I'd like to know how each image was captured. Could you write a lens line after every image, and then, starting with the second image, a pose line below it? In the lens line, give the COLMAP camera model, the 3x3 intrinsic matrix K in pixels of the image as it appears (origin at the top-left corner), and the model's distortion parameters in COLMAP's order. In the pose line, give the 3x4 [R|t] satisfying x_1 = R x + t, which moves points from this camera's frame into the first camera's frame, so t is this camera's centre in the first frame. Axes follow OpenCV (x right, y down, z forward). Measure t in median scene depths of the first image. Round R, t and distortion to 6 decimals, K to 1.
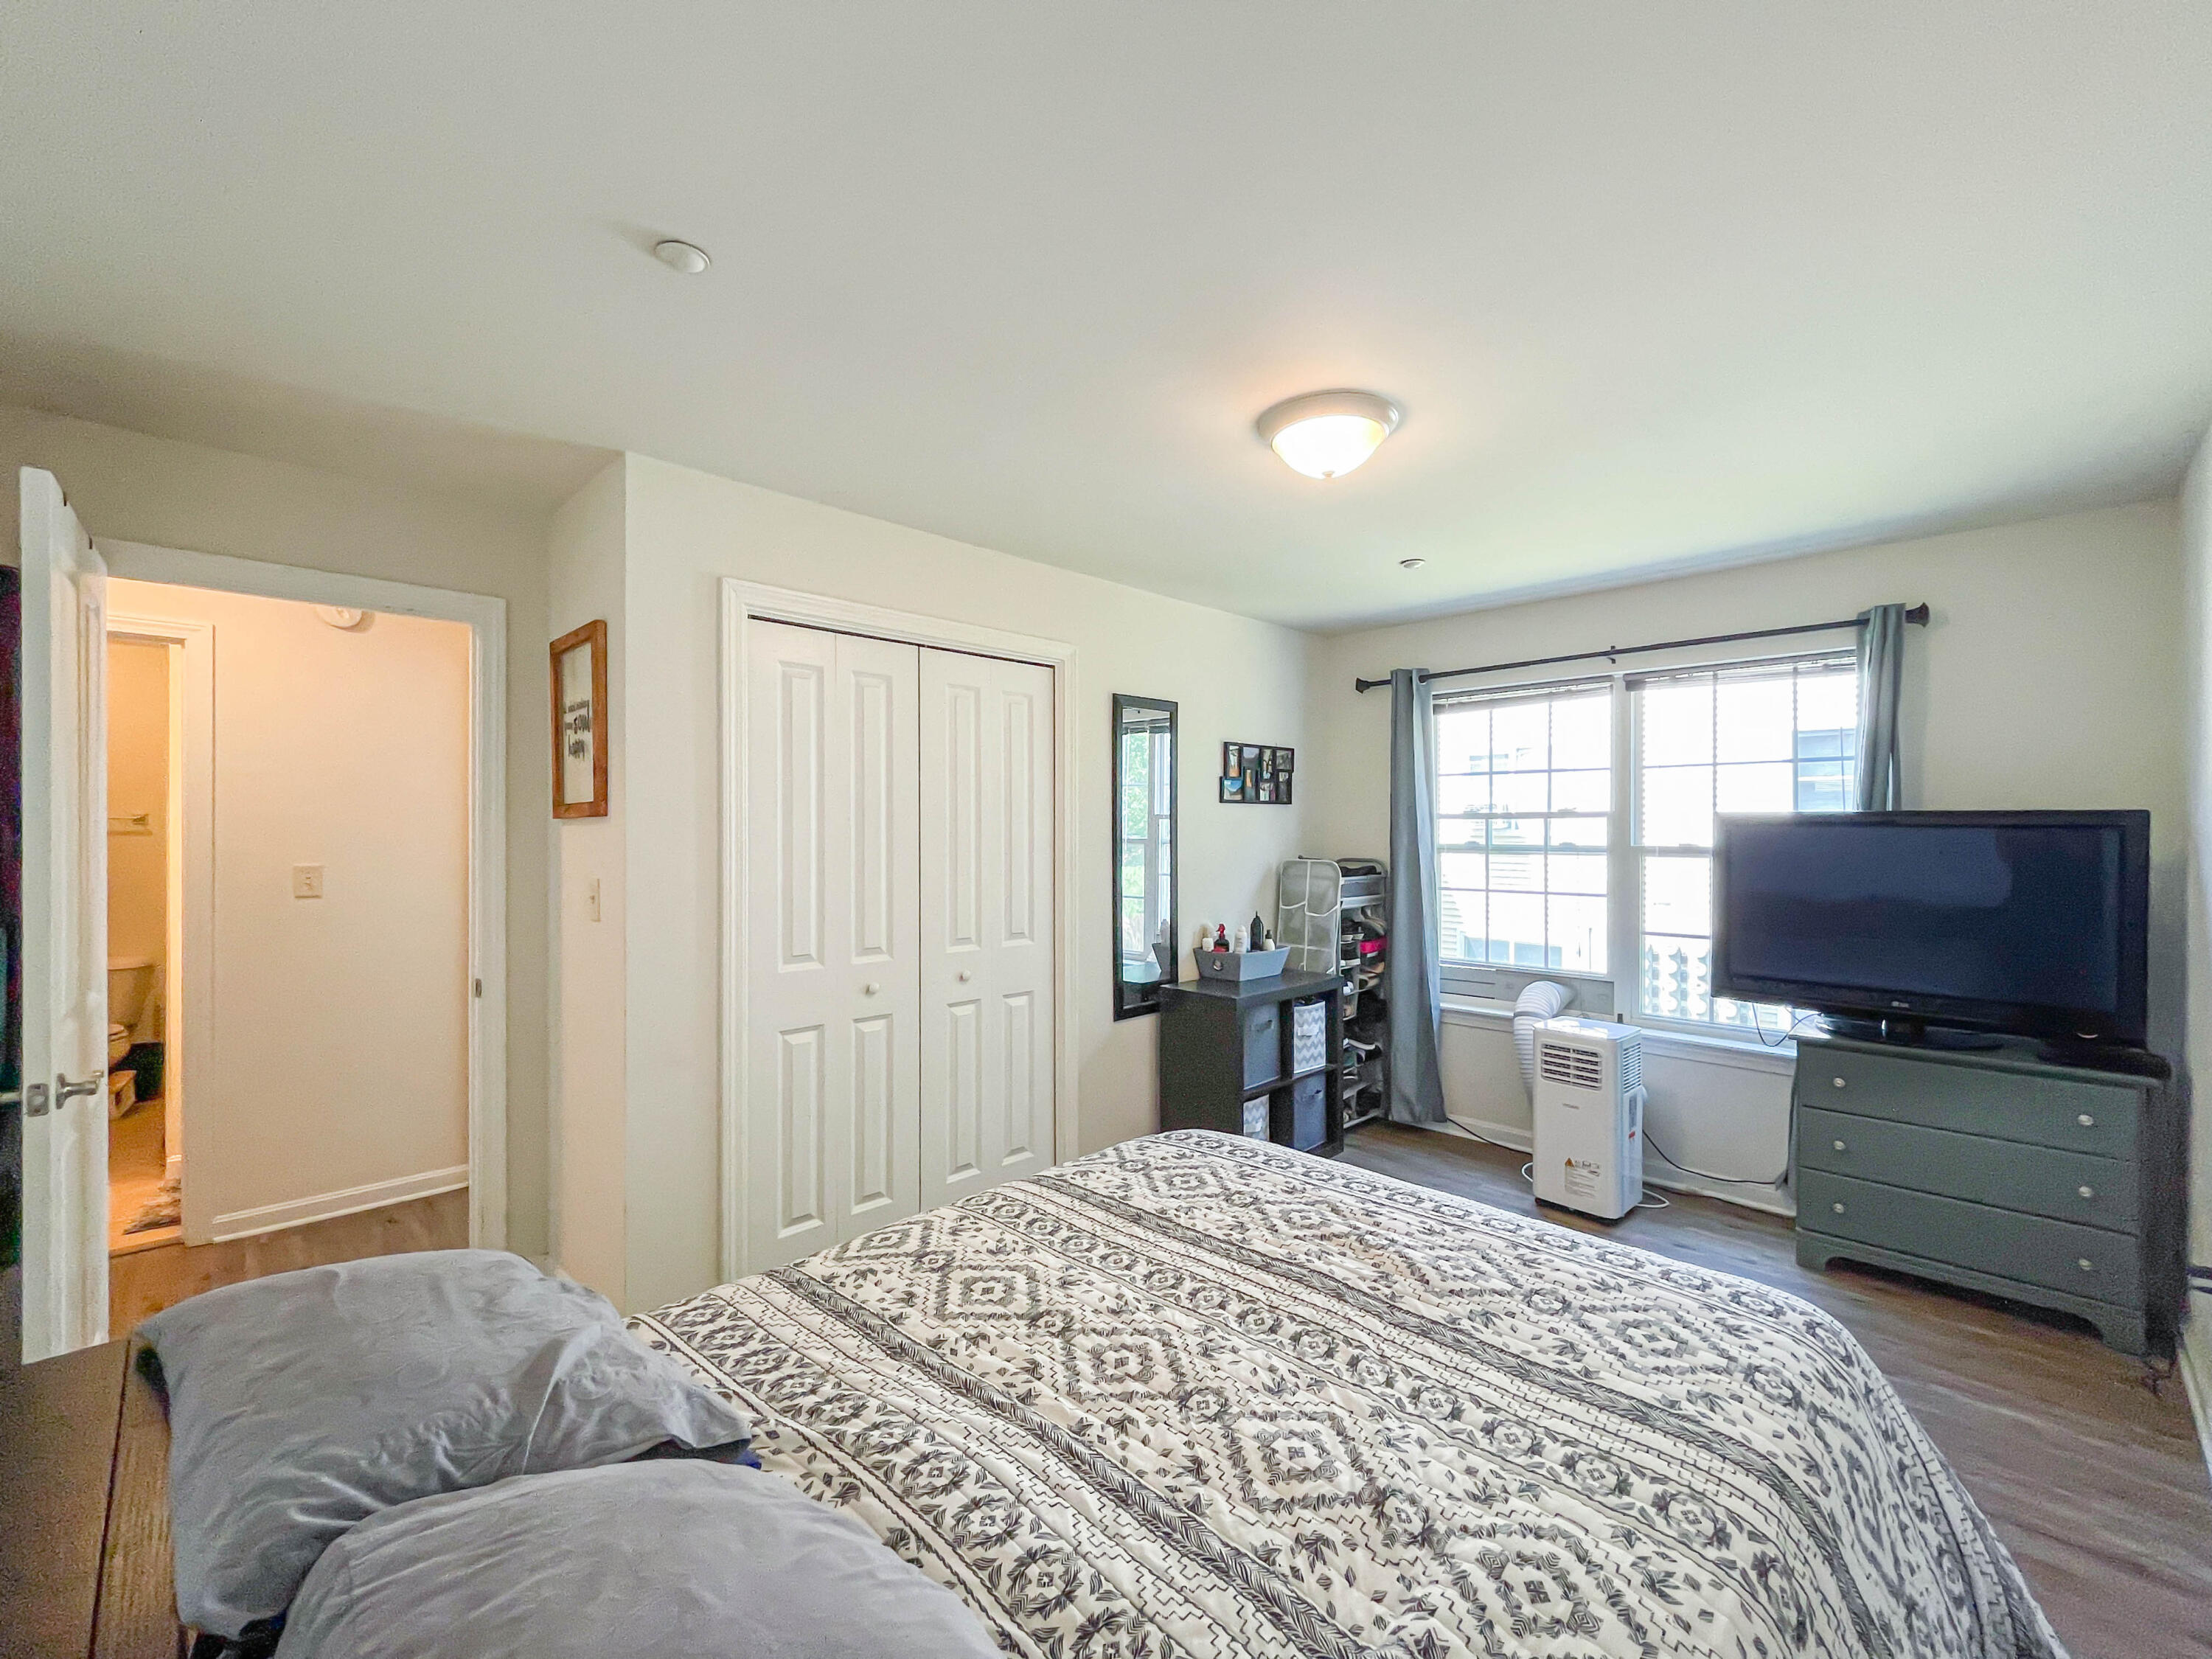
lens RADIAL K [[897.4, 0, 1103.4], [0, 897.4, 838.8], [0, 0, 1]] dist [0.000524, 0.000085]
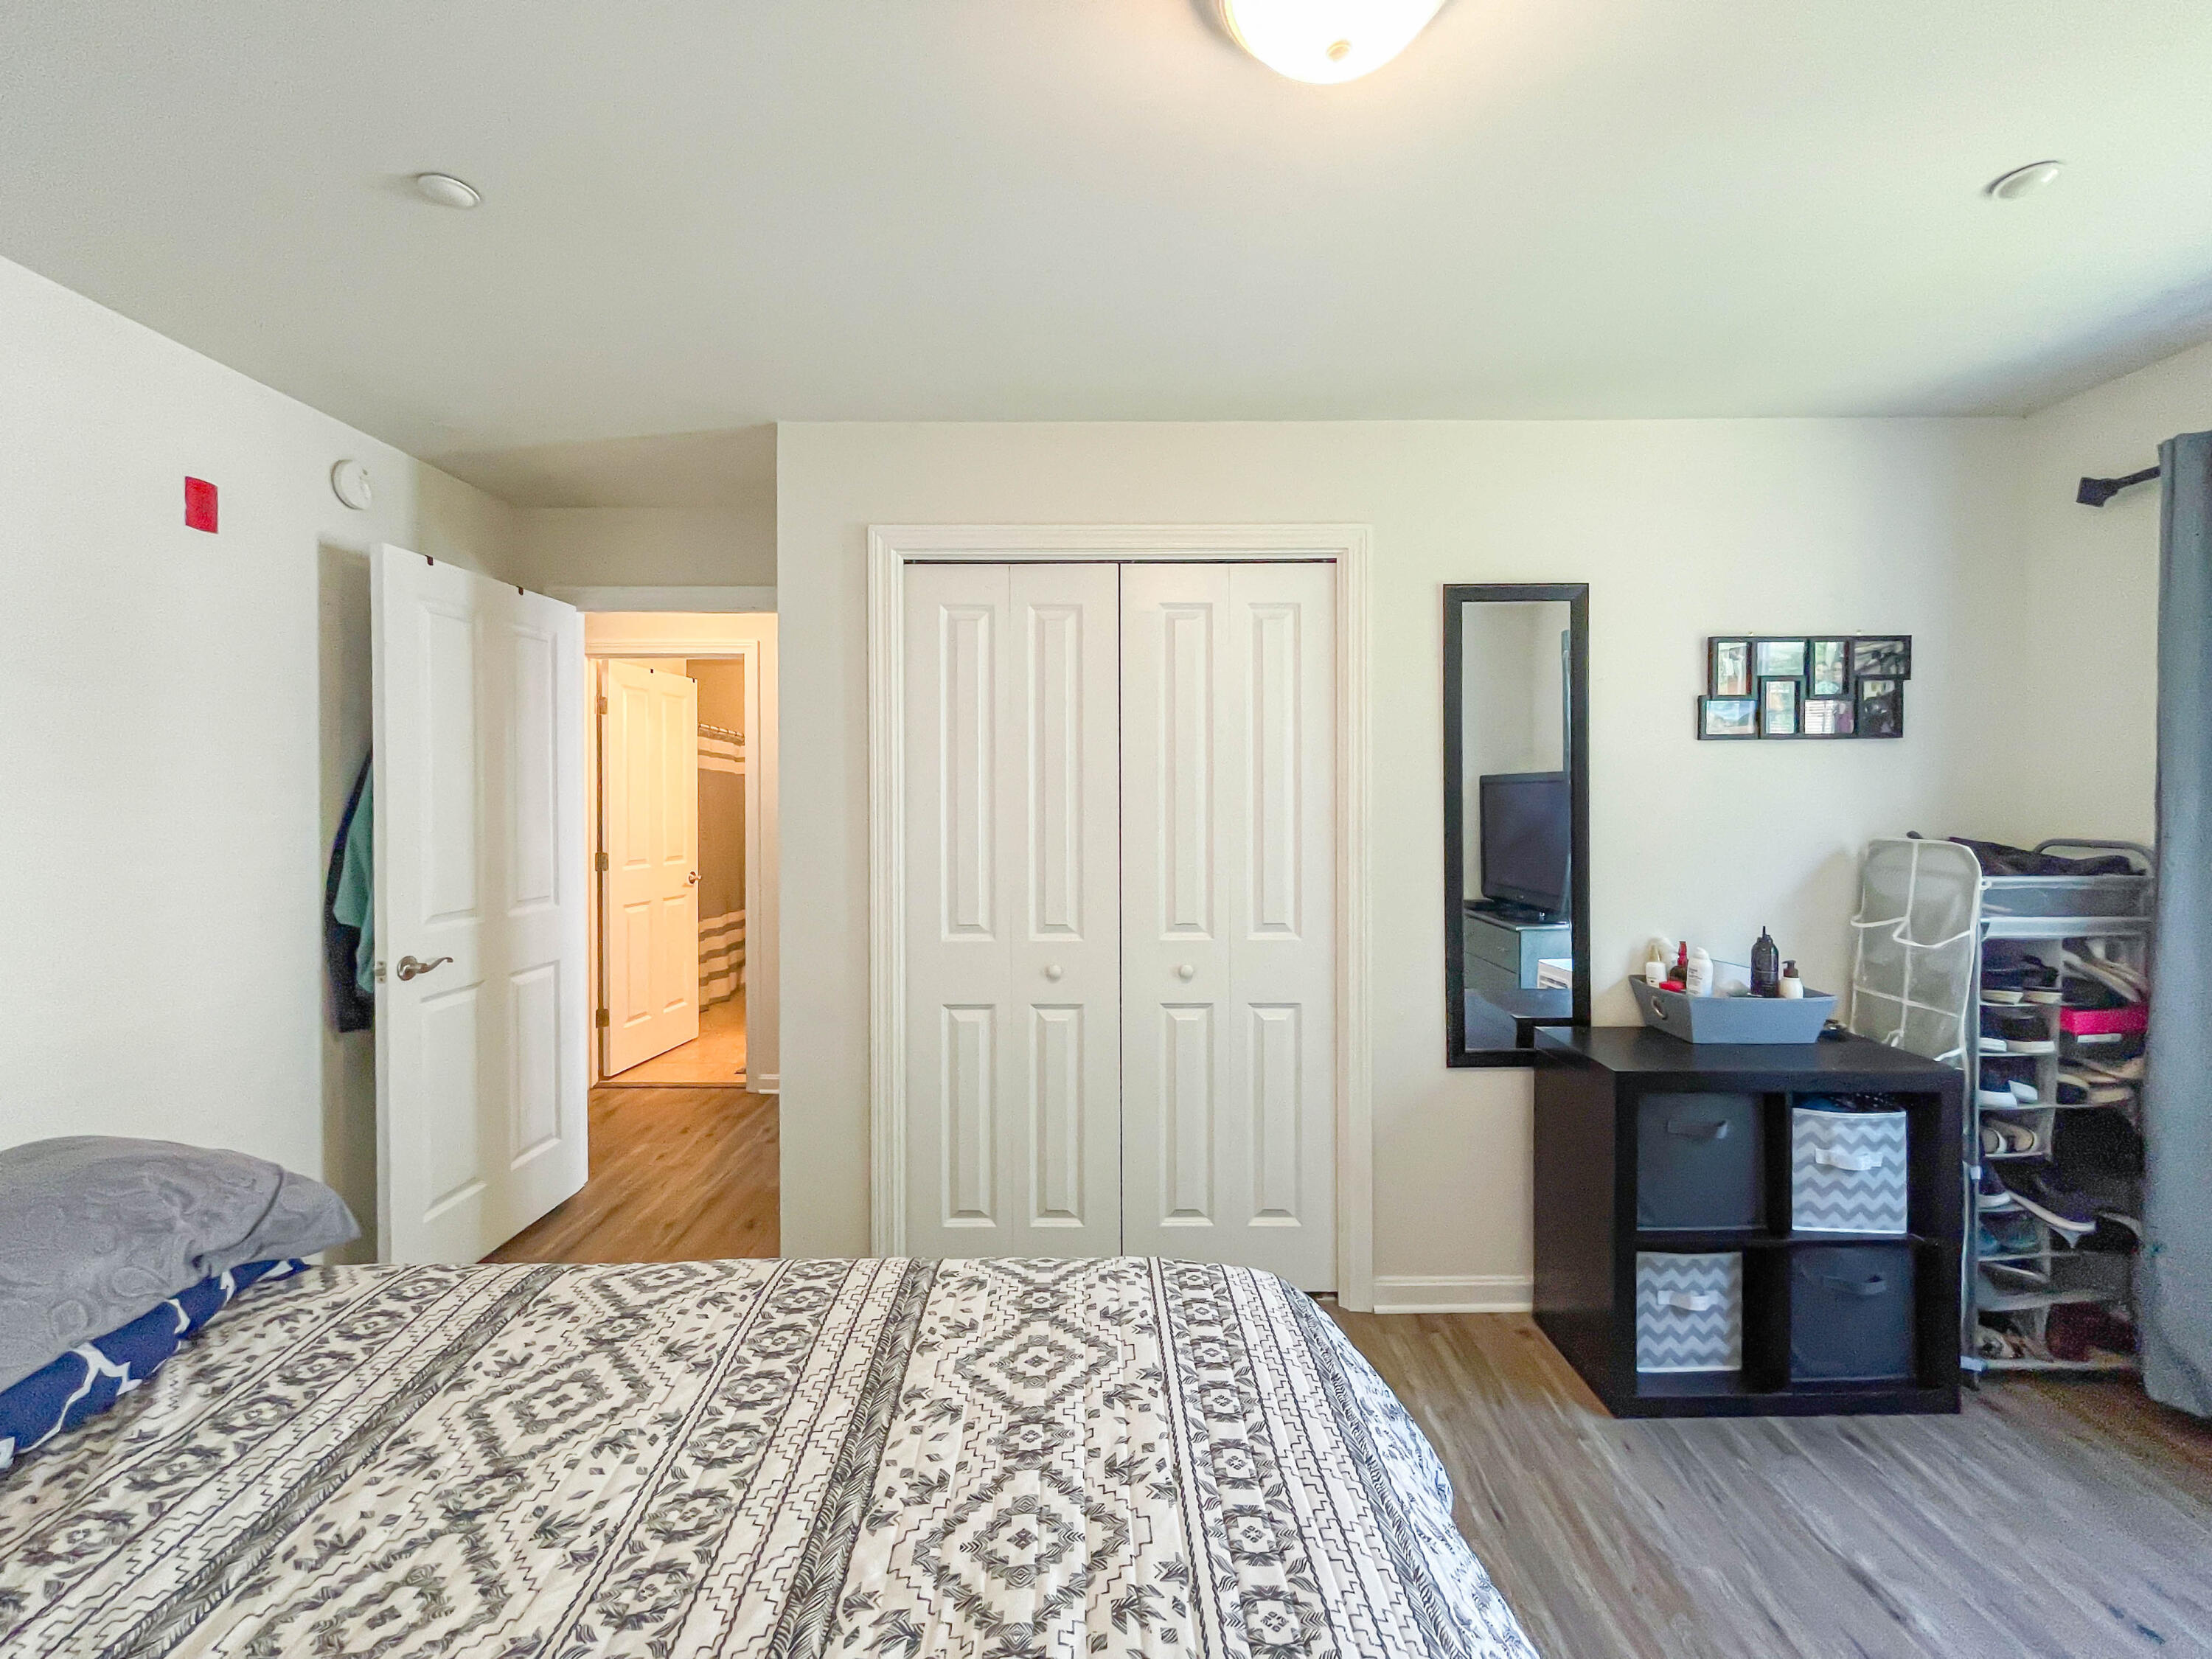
lens RADIAL K [[906.3, 0, 1106.7], [0, 906.3, 805.0], [0, 0, 1]] dist [-0.001575, -0.000602]
pose [[0.720710, 0.005869, -0.693212, 0.277073], [-0.003706, 0.999982, 0.004613, 0.002376], [0.693227, -0.000755, 0.720719, 0.301395]]
